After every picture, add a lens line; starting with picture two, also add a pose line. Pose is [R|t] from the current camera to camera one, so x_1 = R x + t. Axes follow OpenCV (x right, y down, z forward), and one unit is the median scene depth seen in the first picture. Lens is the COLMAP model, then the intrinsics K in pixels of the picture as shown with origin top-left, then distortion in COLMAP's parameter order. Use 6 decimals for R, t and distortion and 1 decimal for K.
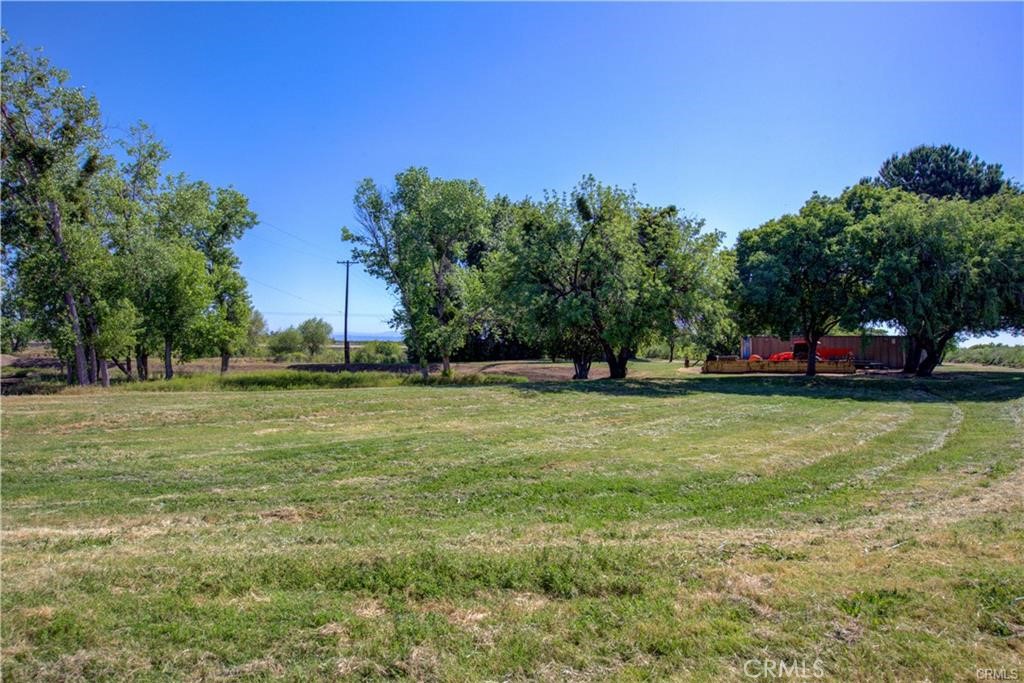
lens RADIAL K [[618.4, 0, 512.0], [0, 618.4, 343.4], [0, 0, 1]] dist [0.001415, 0.002536]
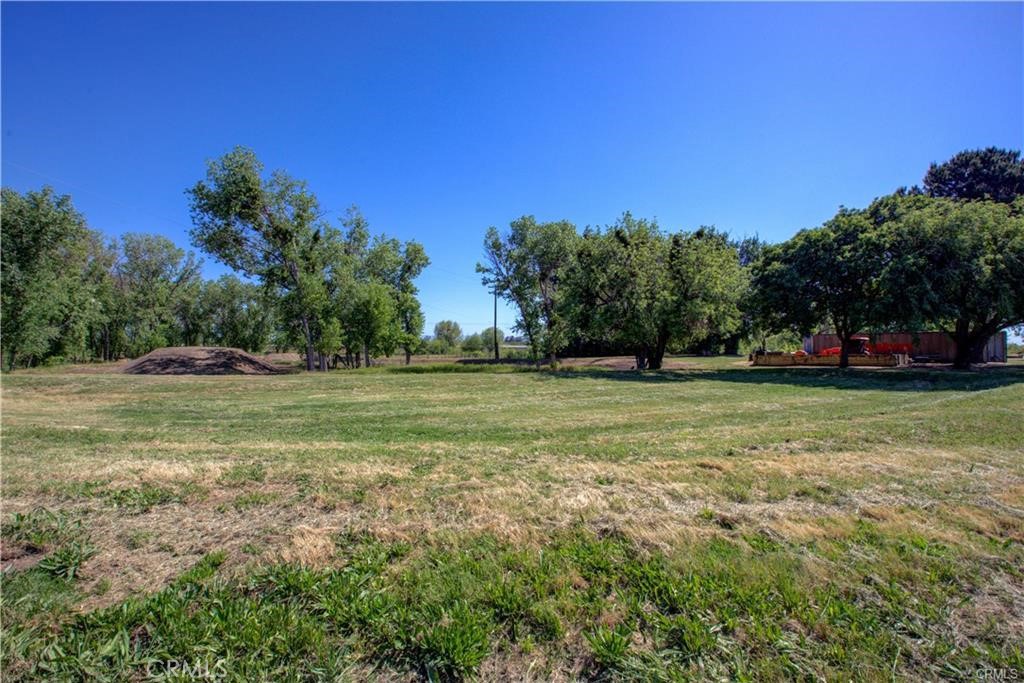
lens RADIAL K [[475.8, 0, 512.0], [0, 475.8, 340.6], [0, 0, 1]] dist [-0.002216, -0.000386]
pose [[0.946462, -0.013862, -0.322518, 0.169906], [0.011749, 0.999895, -0.008497, 0.002222], [0.322602, 0.004253, 0.946525, -0.013486]]
